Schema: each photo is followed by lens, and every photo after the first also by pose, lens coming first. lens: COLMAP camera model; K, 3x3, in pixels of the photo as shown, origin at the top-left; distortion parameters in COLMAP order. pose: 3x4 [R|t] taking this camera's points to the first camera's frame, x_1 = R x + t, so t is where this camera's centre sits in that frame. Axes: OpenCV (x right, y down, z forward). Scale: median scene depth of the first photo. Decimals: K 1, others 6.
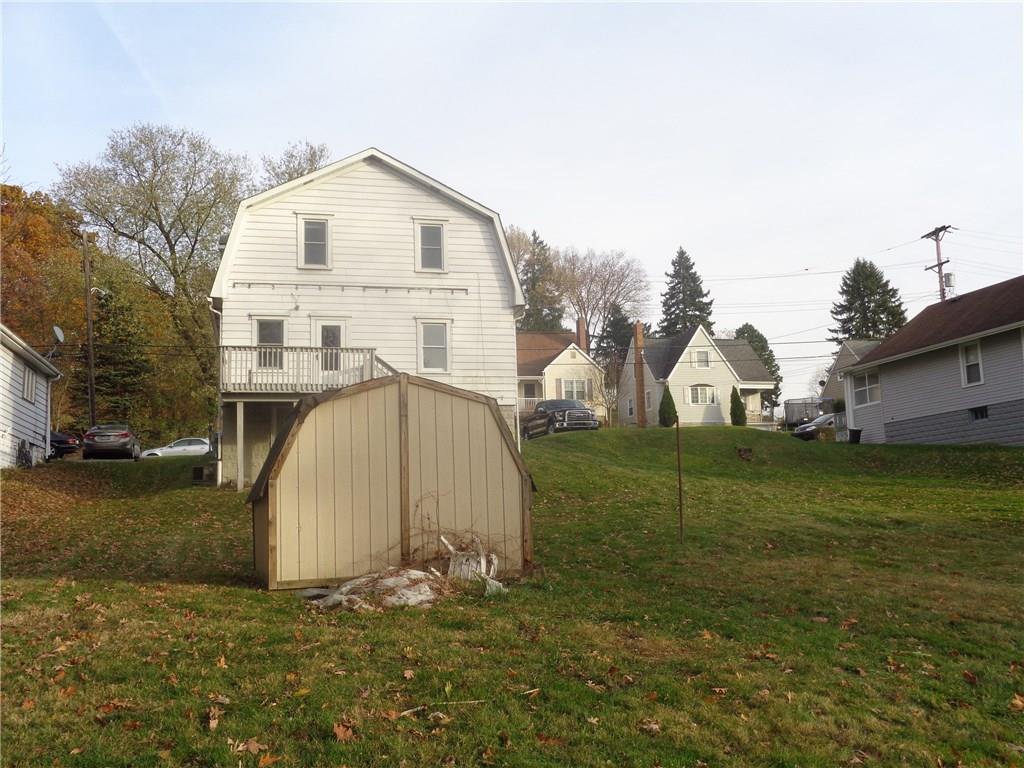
lens RADIAL K [[980.3, 0, 514.9], [0, 980.3, 381.4], [0, 0, 1]] dist [-0.013300, 0.000000]
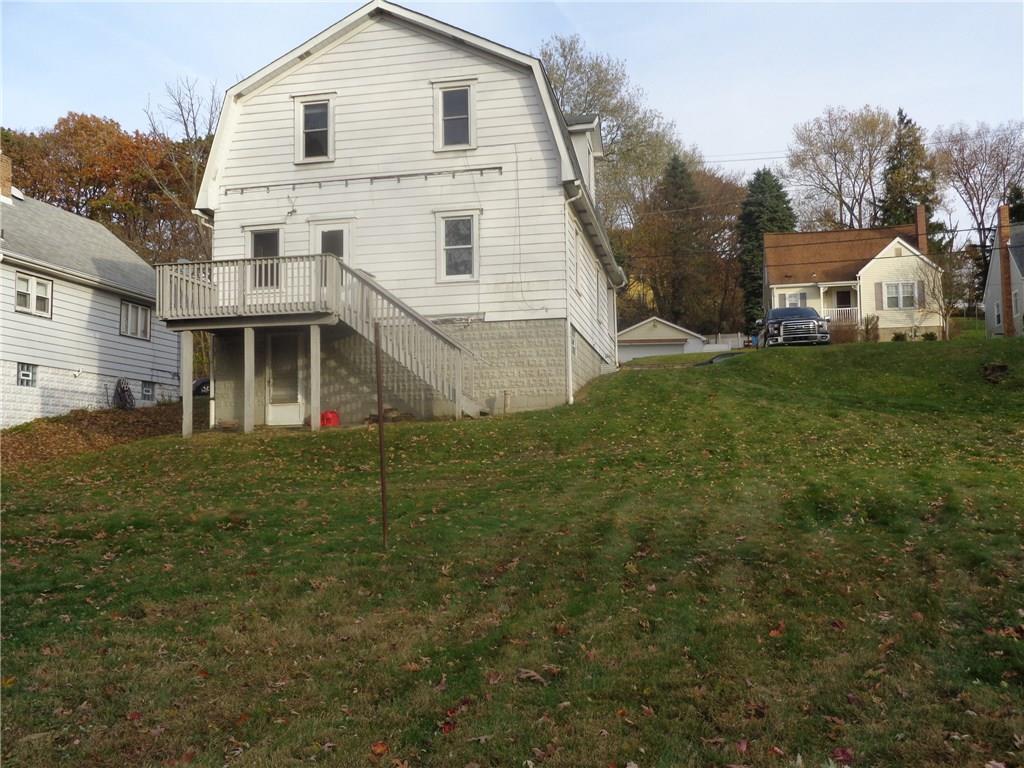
lens RADIAL K [[980.3, 0, 509.9], [0, 980.3, 388.1], [0, 0, 1]] dist [-0.013300, 0.000000]
pose [[0.900942, -0.017092, -0.433603, 0.285935], [0.053811, 0.995912, 0.072550, 0.021314], [0.430591, -0.088696, 0.898179, 0.314717]]
